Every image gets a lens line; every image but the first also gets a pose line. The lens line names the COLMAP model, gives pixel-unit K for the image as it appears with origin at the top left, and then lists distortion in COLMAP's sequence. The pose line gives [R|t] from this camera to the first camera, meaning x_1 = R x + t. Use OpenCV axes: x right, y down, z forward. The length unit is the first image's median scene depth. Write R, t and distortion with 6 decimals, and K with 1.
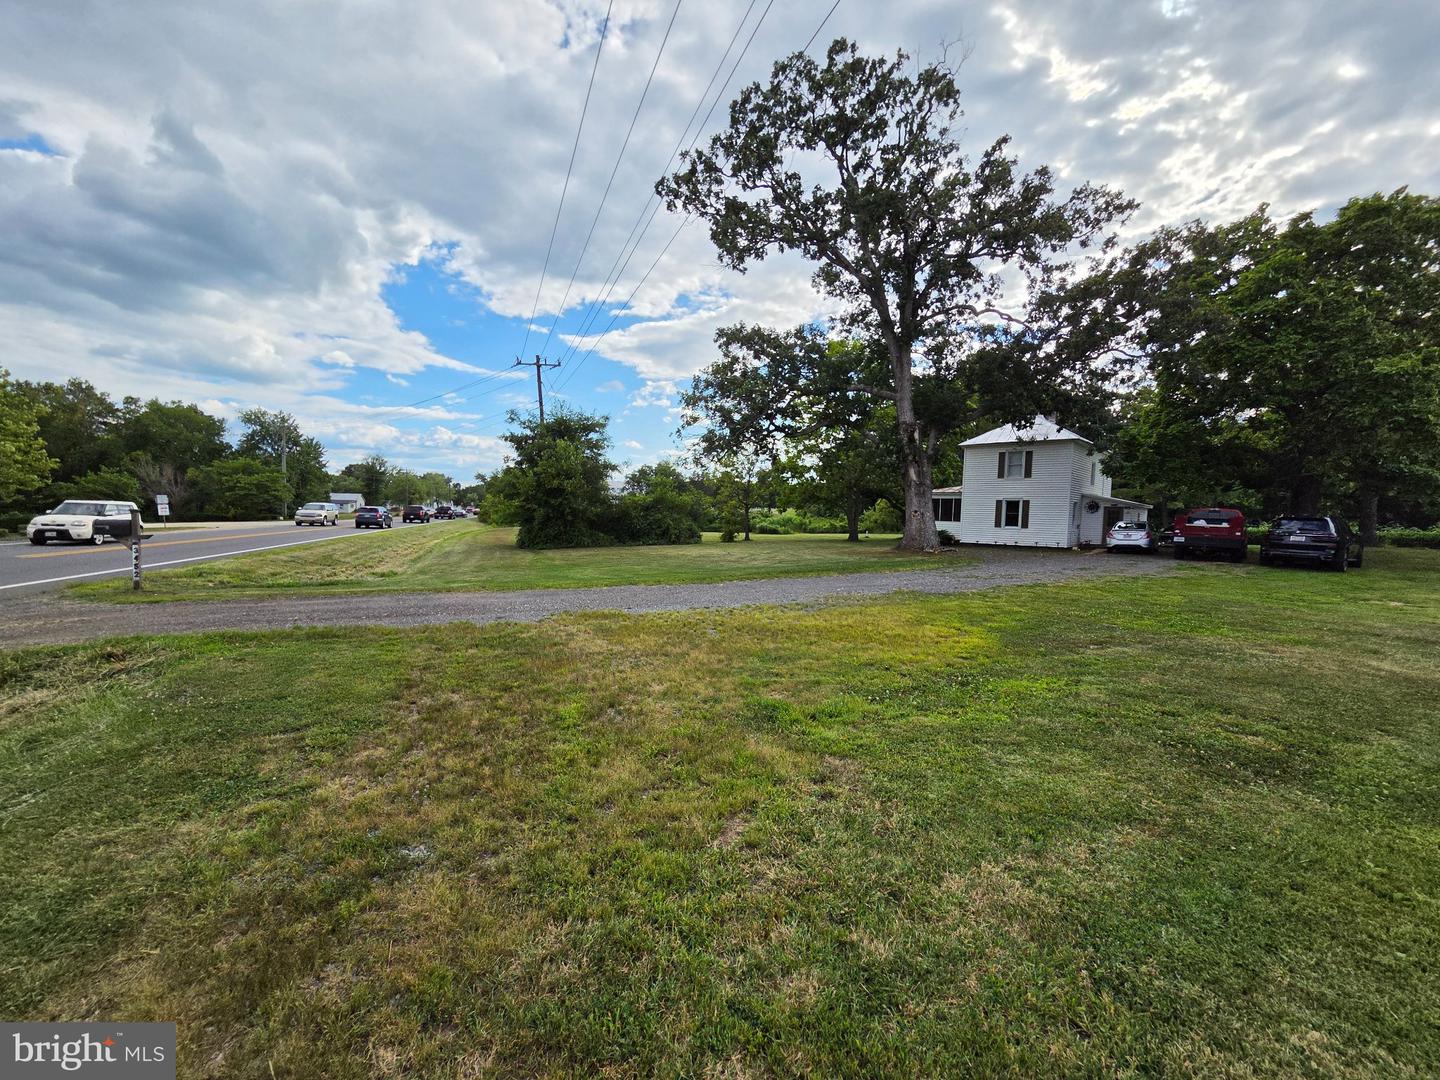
lens RADIAL K [[595.5, 0, 716.2], [0, 595.5, 545.7], [0, 0, 1]] dist [0.001850, 0.000160]
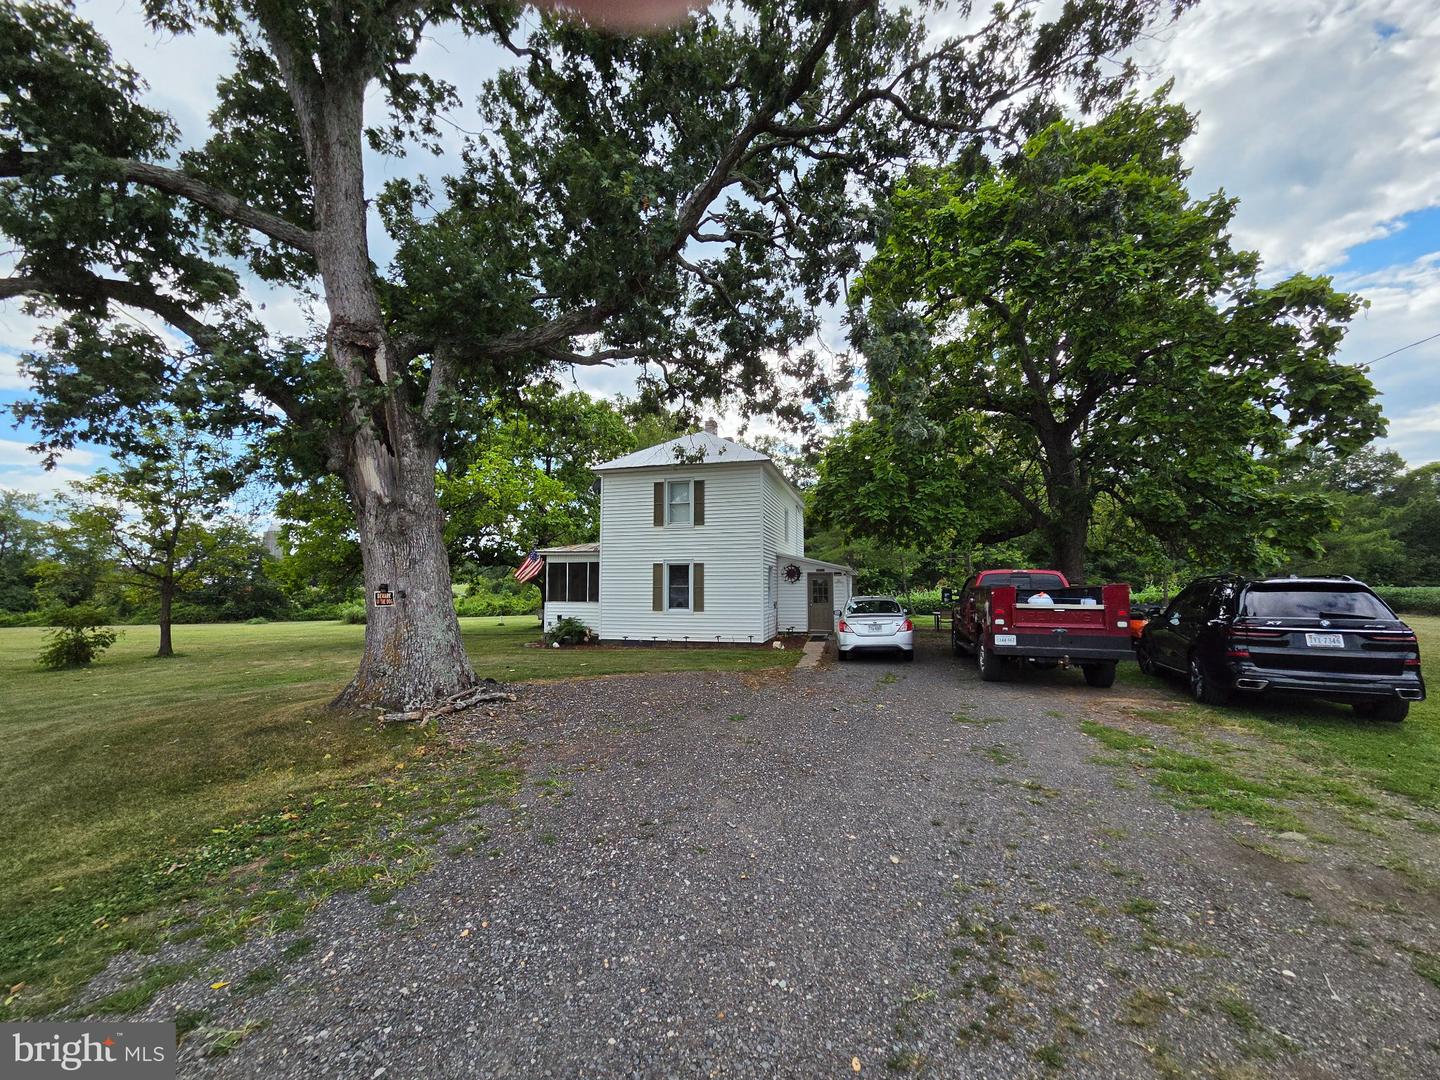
lens RADIAL K [[595.5, 0, 716.2], [0, 595.5, 545.7], [0, 0, 1]] dist [0.001850, 0.000160]
pose [[0.887645, 0.012058, 0.460371, 0.262880], [0.045776, 0.992396, -0.114253, -0.025306], [-0.458248, 0.122490, 0.880343, 0.469347]]
